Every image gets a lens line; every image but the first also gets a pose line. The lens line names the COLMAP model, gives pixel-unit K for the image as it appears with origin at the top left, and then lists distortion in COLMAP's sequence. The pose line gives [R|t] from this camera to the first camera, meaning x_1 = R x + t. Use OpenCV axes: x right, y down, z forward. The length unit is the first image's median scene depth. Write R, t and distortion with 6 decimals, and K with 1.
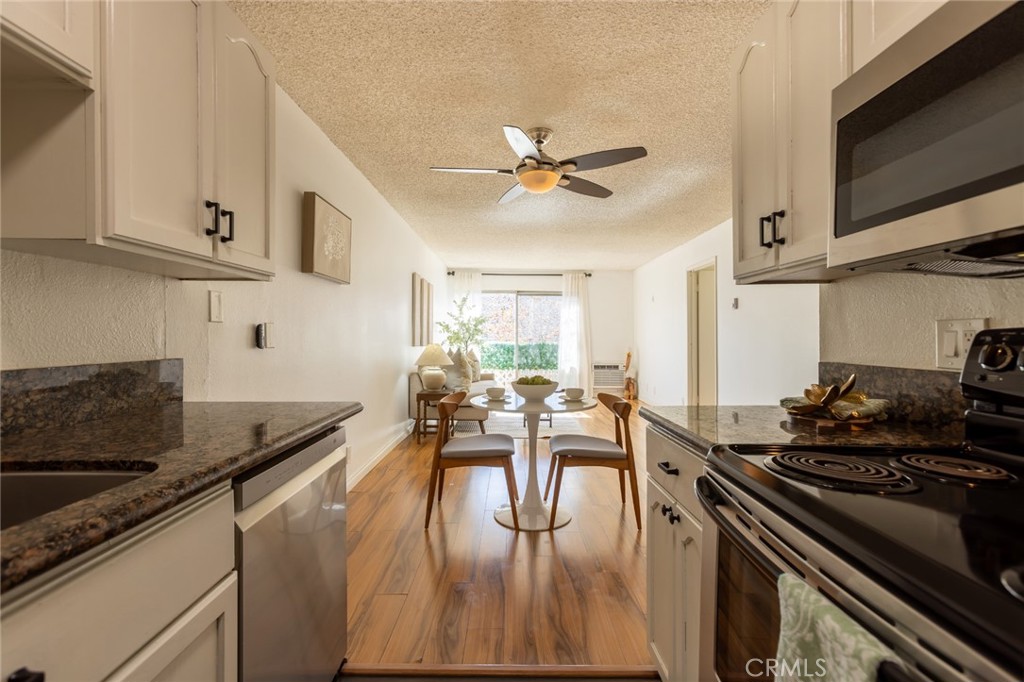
lens RADIAL K [[480.2, 0, 512.0], [0, 480.2, 341.0], [0, 0, 1]] dist [-0.014388, 0.013907]
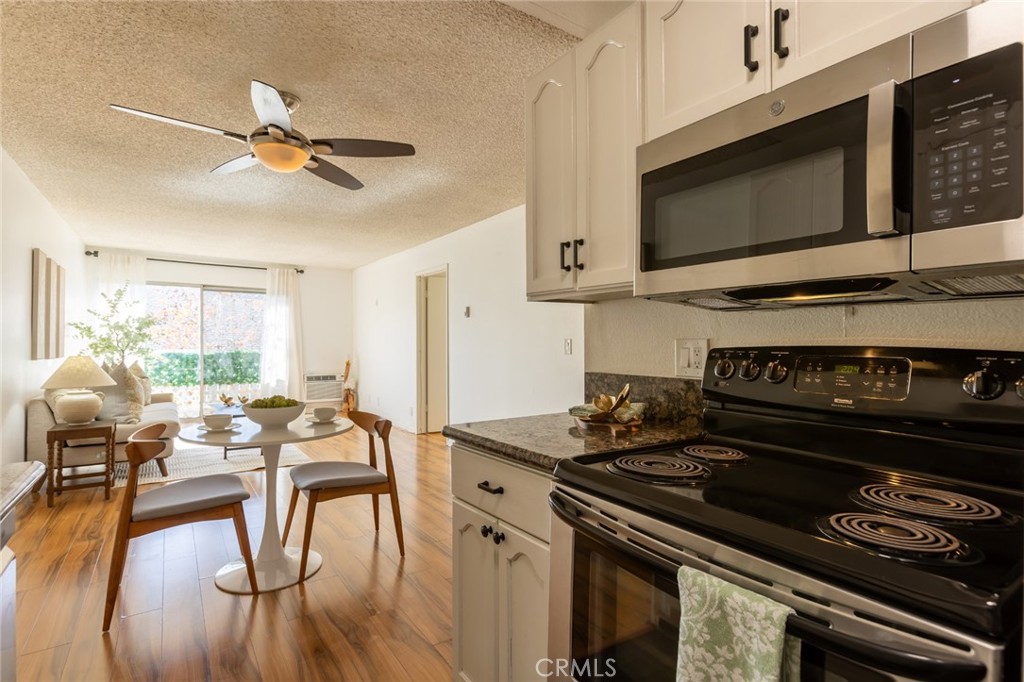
lens RADIAL K [[518.3, 0, 512.0], [0, 518.3, 341.0], [0, 0, 1]] dist [-0.023988, 0.022622]
pose [[0.810081, -0.000532, 0.586318, -0.144268], [0.002919, 0.999991, -0.003125, -0.017565], [-0.586311, 0.004243, 0.810075, 0.064677]]
